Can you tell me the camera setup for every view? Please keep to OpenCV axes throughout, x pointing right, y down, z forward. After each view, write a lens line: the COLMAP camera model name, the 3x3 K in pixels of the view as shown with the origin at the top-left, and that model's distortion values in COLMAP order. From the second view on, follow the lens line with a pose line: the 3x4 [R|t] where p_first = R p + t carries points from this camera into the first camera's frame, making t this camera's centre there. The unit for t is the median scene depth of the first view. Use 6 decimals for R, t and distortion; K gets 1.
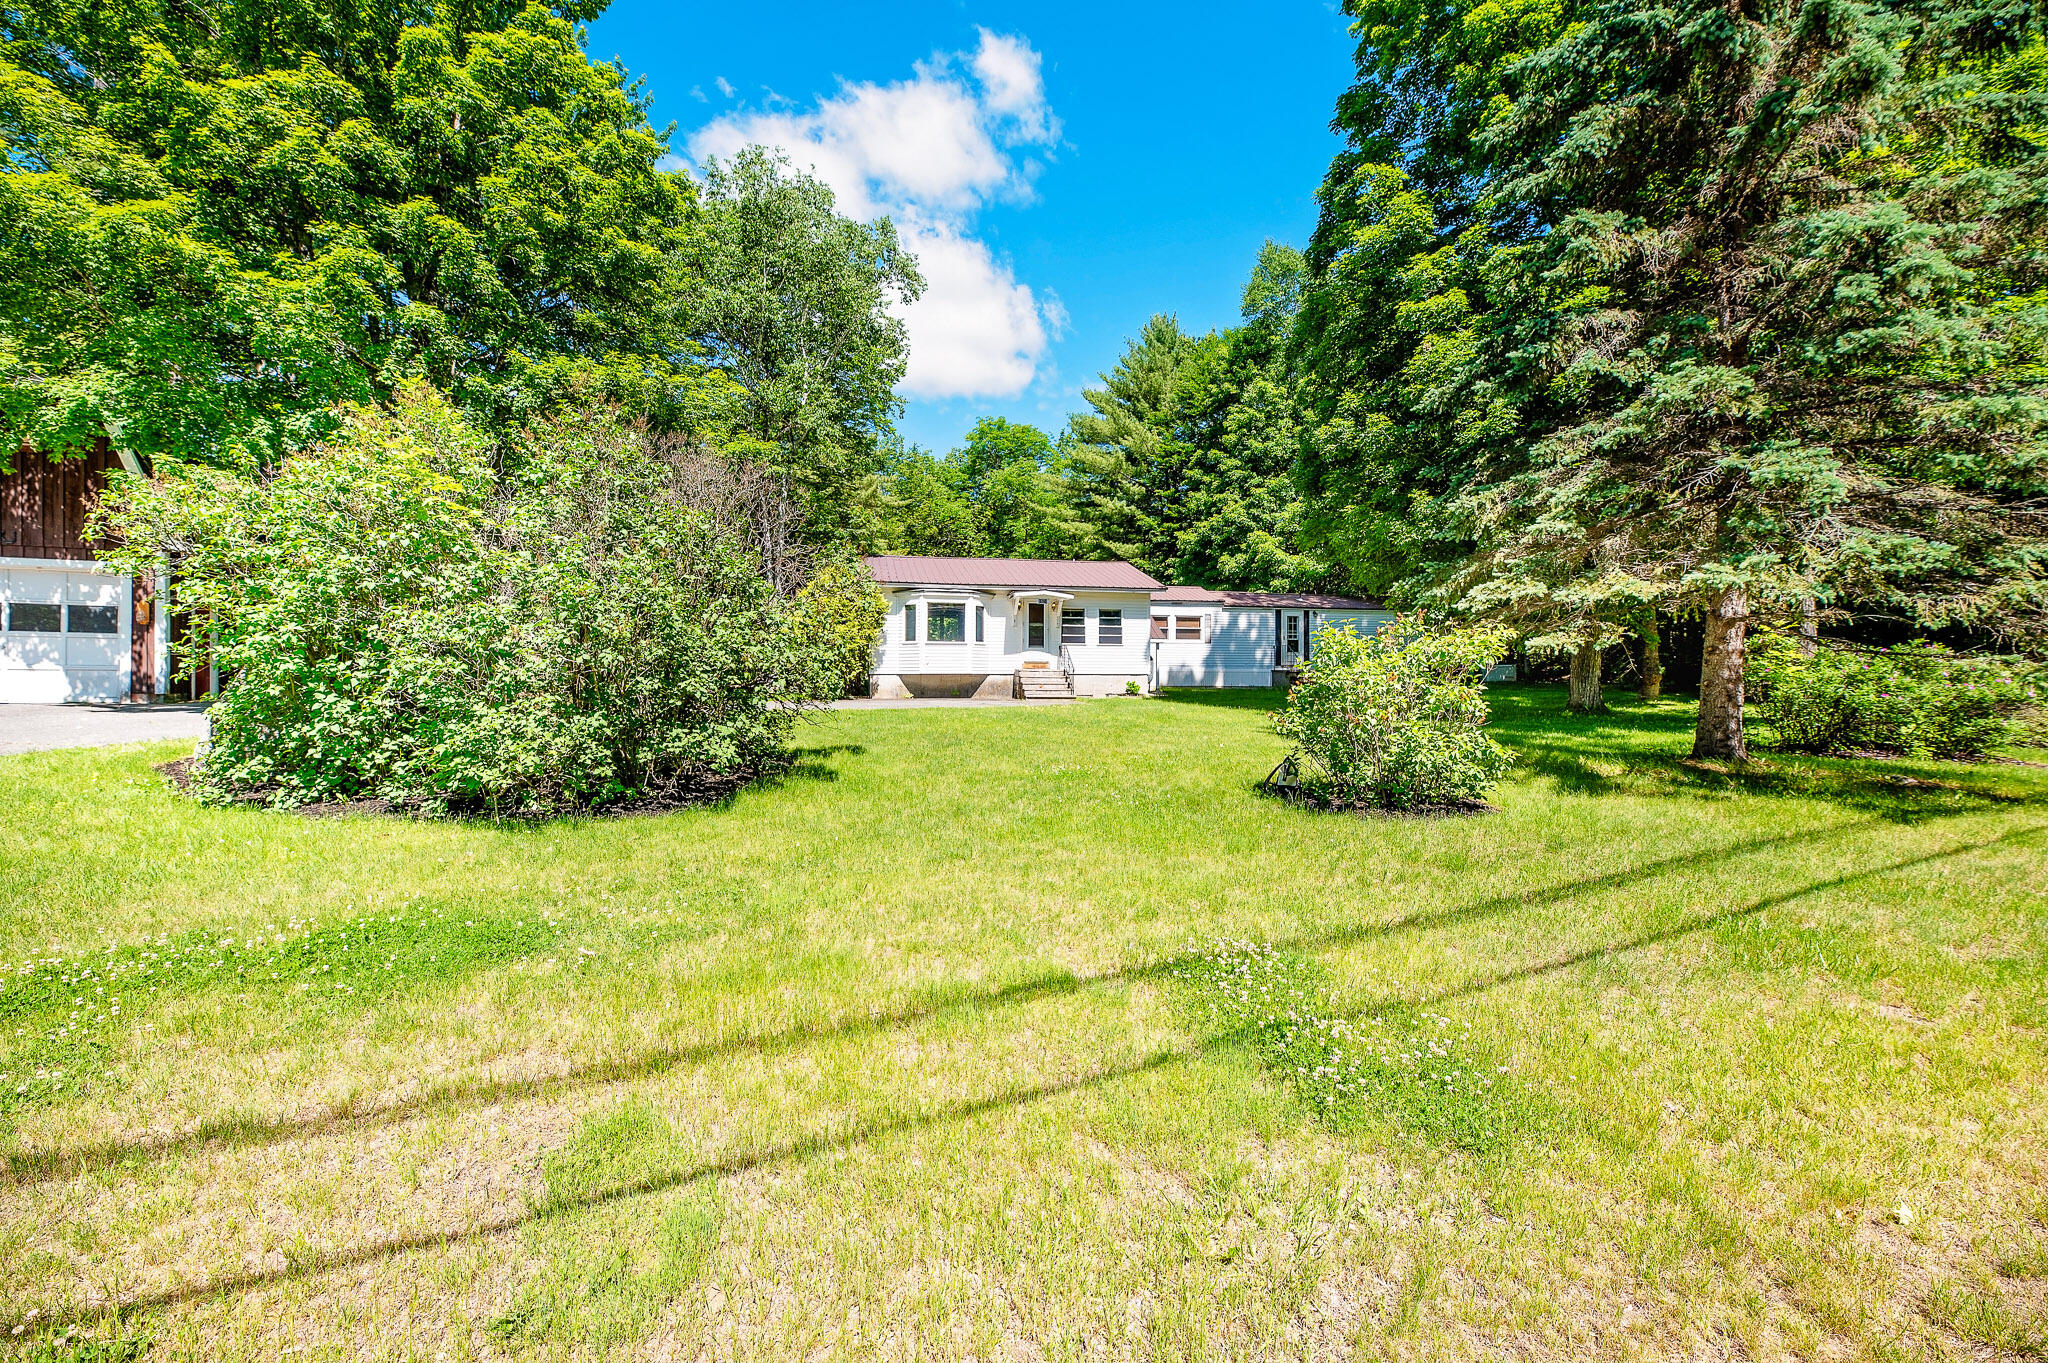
lens RADIAL K [[826.6, 0, 1037.0], [0, 826.6, 681.5], [0, 0, 1]] dist [0.014744, 0.000046]
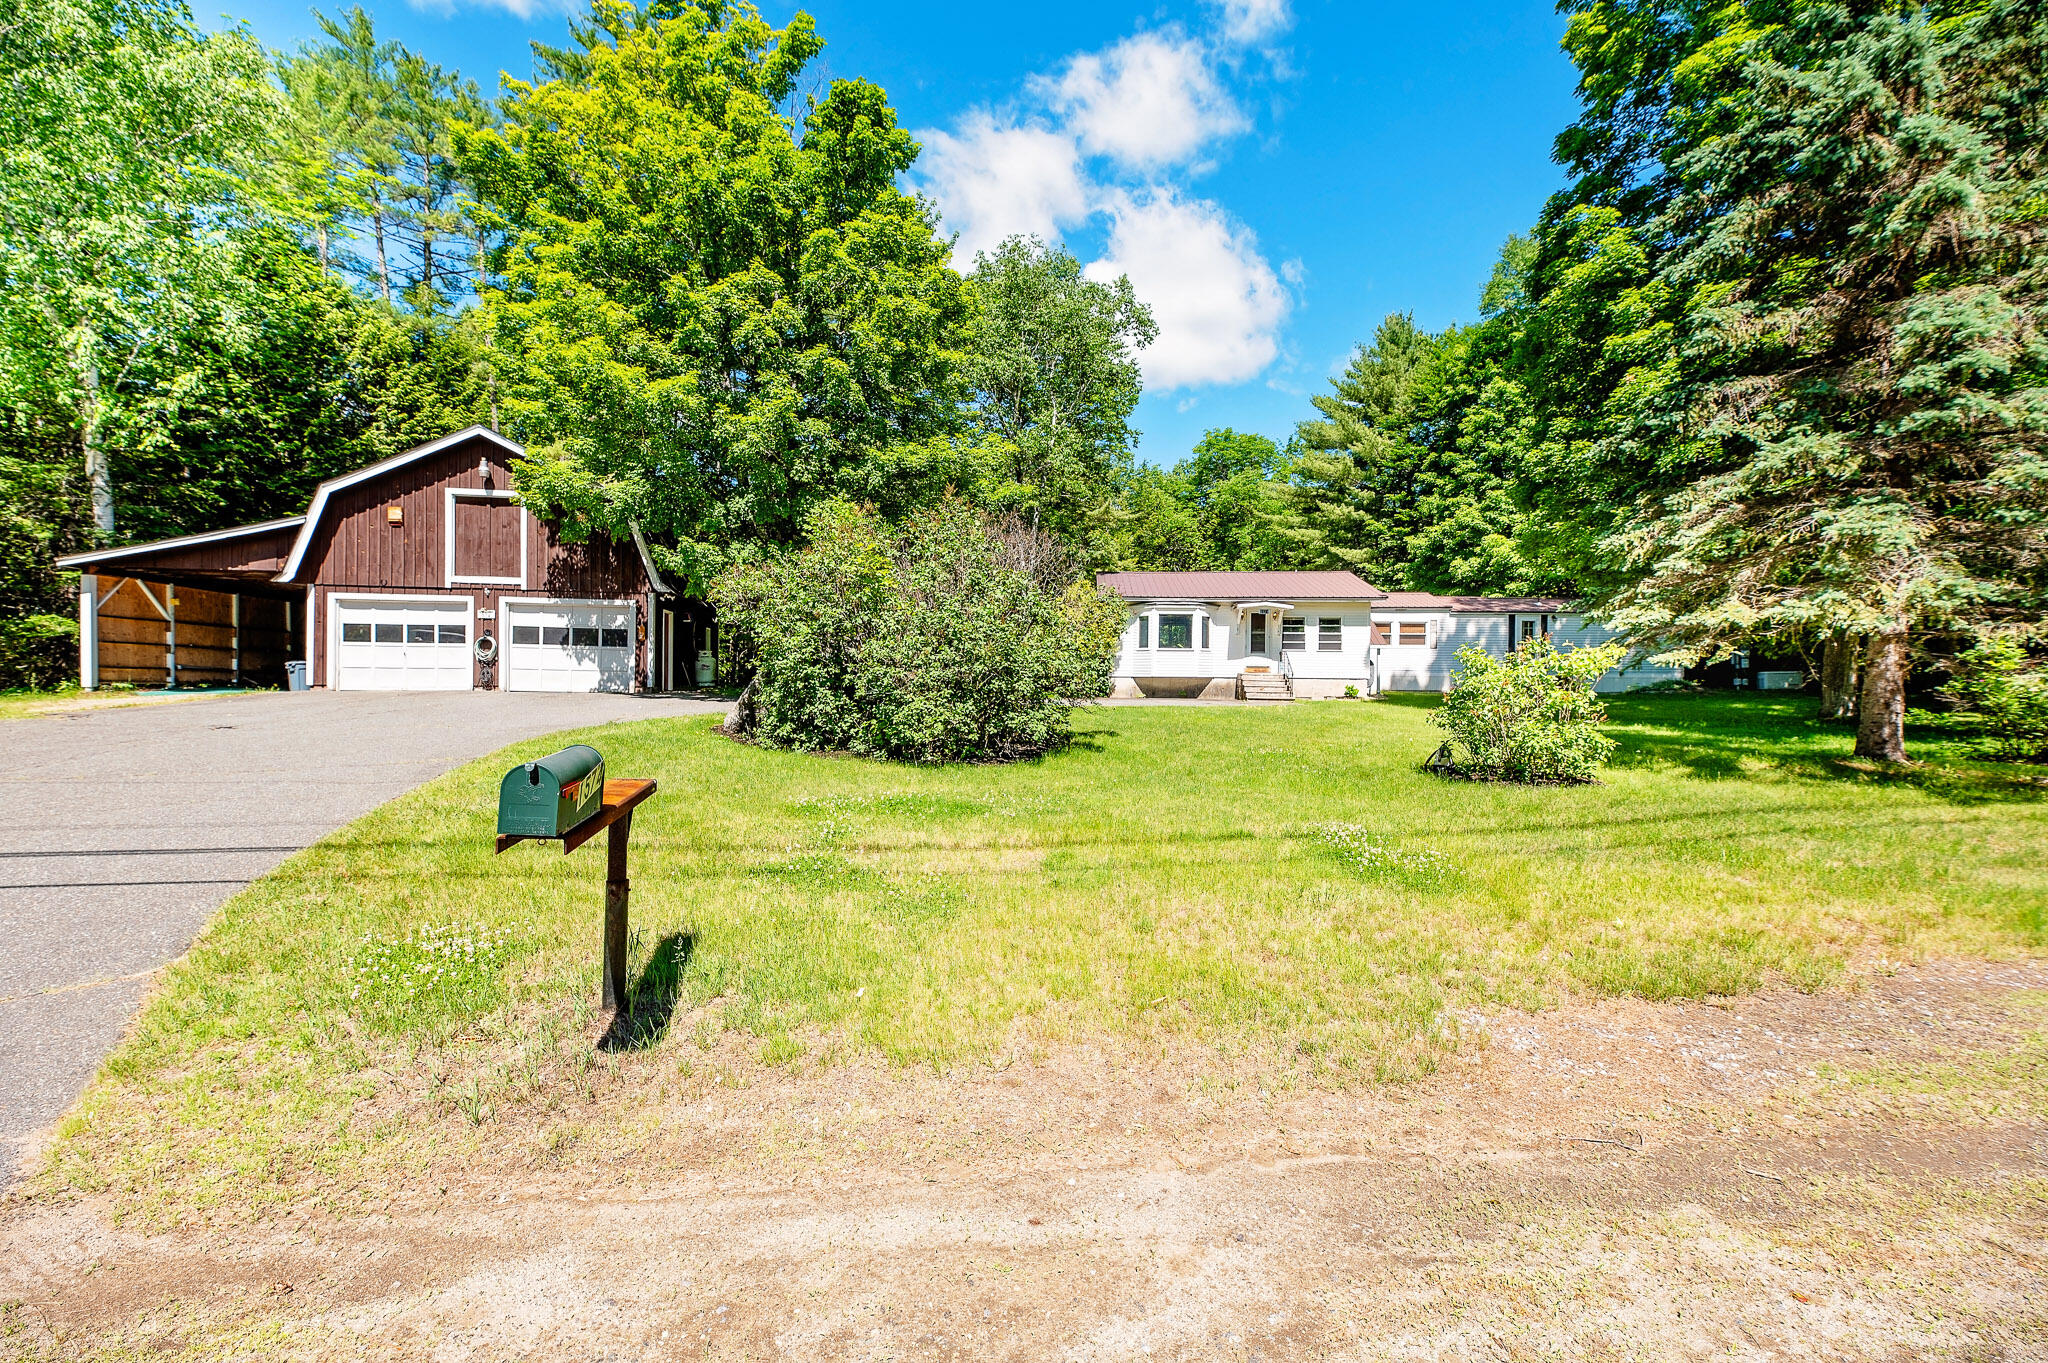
lens RADIAL K [[832.1, 0, 1034.8], [0, 832.1, 685.5], [0, 0, 1]] dist [0.015693, -0.020306]
pose [[0.963926, 0.011244, -0.265934, 0.007170], [-0.010499, 0.999936, 0.004225, -0.000114], [0.265964, -0.001280, 0.963982, -0.121150]]
